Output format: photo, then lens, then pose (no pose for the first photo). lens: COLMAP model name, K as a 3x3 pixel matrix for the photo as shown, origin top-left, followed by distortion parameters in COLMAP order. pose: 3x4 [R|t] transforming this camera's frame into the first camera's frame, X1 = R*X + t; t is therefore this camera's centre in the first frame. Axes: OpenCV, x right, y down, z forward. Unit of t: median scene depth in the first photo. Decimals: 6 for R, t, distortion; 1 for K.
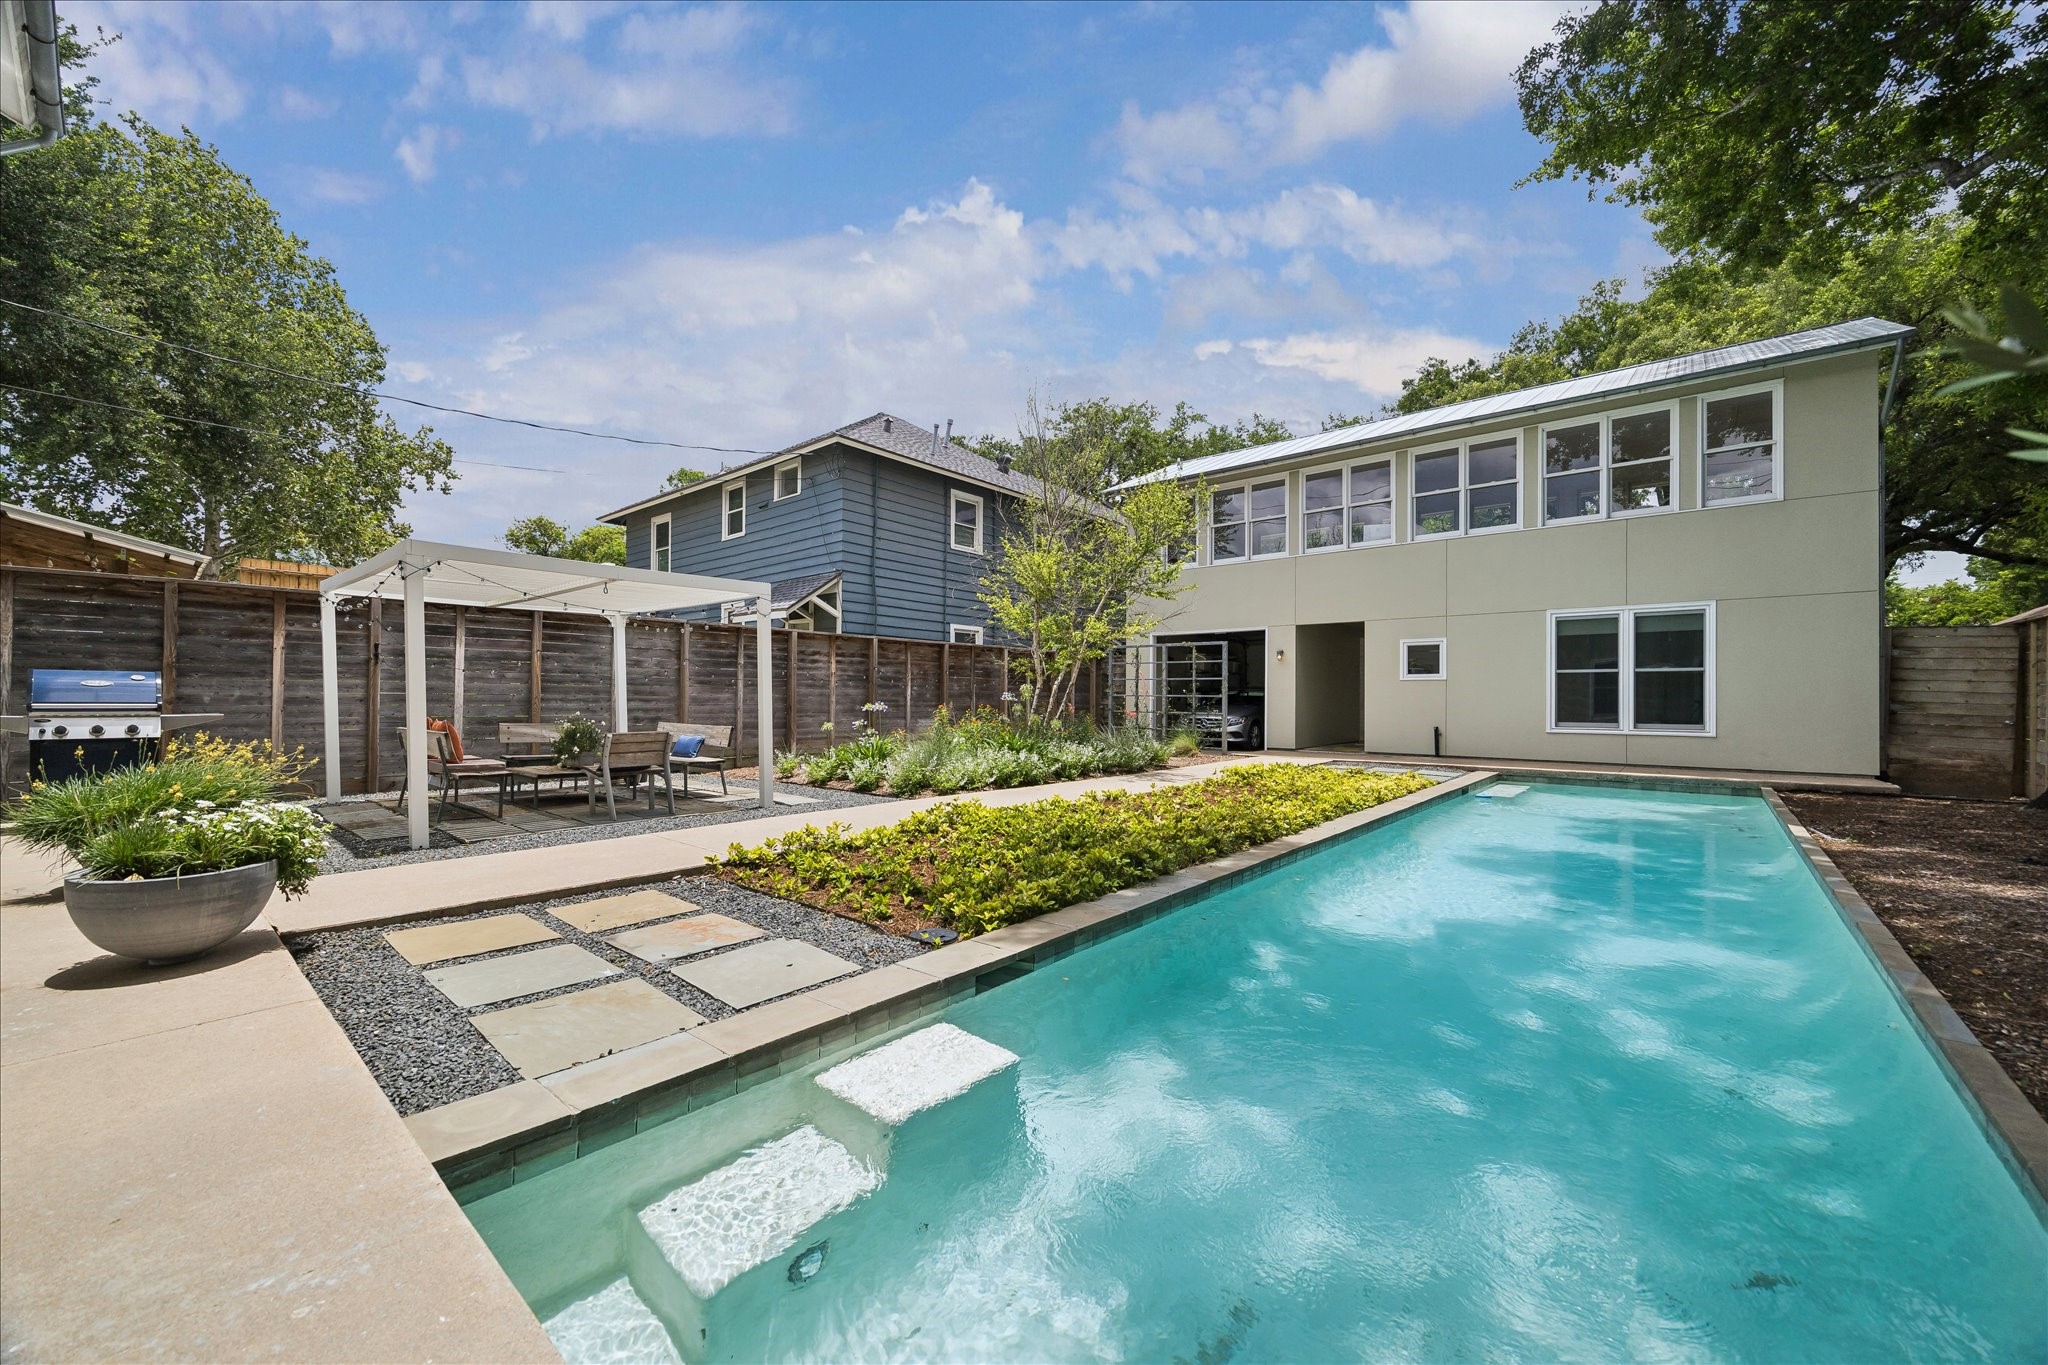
lens RADIAL K [[747.8, 0, 993.8], [0, 747.8, 697.8], [0, 0, 1]] dist [0.000413, 0.000042]
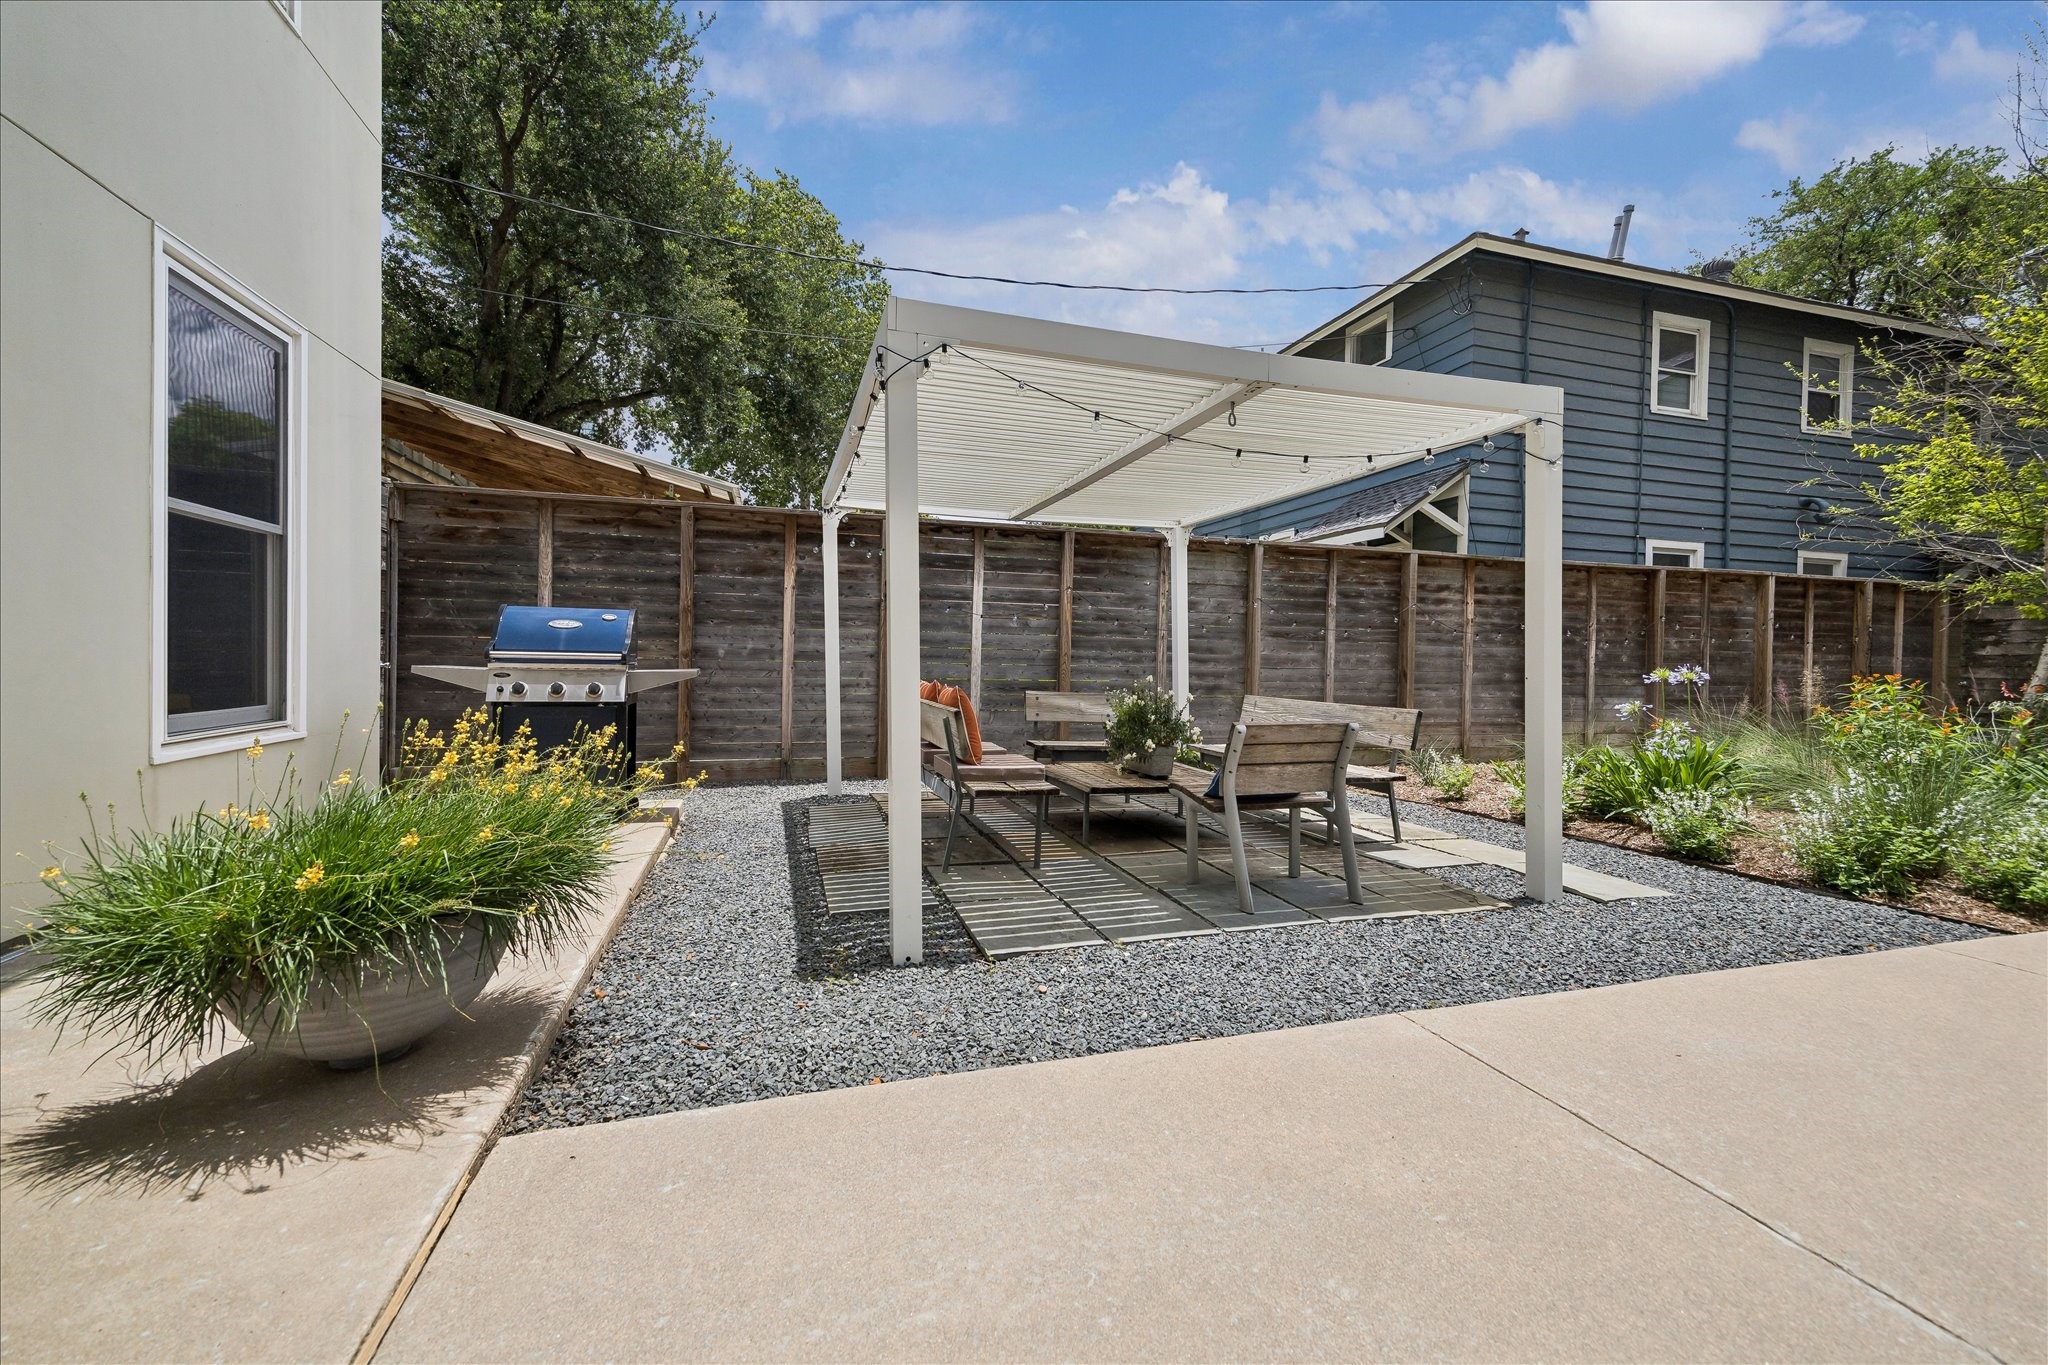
lens RADIAL K [[789.4, 0, 1031.8], [0, 789.4, 677.4], [0, 0, 1]] dist [-0.000269, 0.000071]
pose [[0.852465, 0.017425, -0.522494, -0.249481], [-0.009387, 0.999793, 0.018028, 0.008015], [0.522700, -0.010463, 0.852452, 0.348067]]
